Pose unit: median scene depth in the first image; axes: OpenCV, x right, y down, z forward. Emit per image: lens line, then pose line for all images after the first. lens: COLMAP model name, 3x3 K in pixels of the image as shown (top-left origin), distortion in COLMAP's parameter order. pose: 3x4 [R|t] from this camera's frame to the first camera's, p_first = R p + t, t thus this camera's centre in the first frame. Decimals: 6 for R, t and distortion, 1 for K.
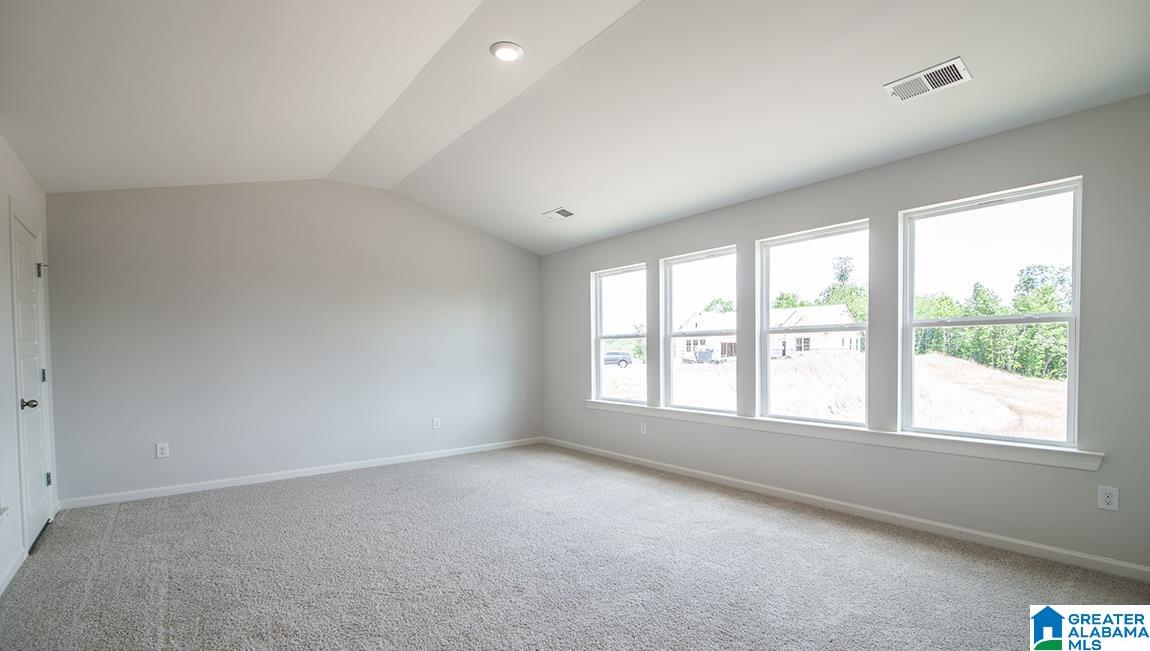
lens RADIAL K [[512.8, 0, 578.0], [0, 512.8, 363.7], [0, 0, 1]] dist [-0.000734, -0.000358]
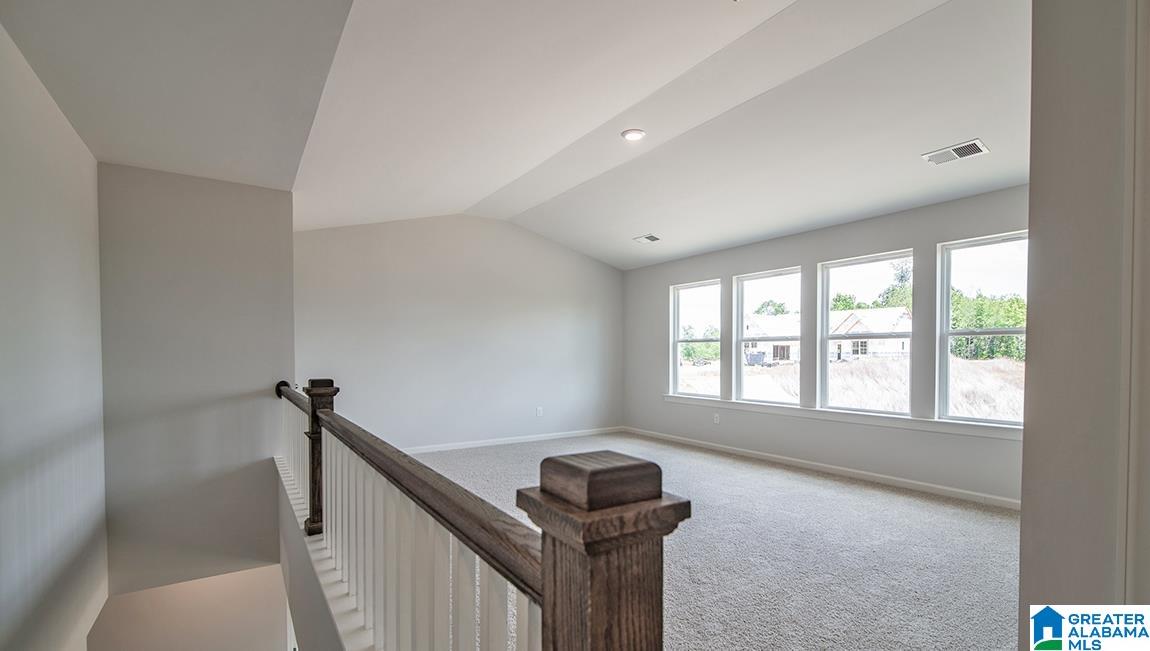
lens RADIAL K [[512.8, 0, 578.0], [0, 512.8, 363.7], [0, 0, 1]] dist [-0.000734, -0.000358]
pose [[0.995992, 0.009609, -0.088930, -0.087640], [-0.009896, 0.999947, -0.002789, 0.006075], [0.088899, 0.003658, 0.996034, -0.210348]]
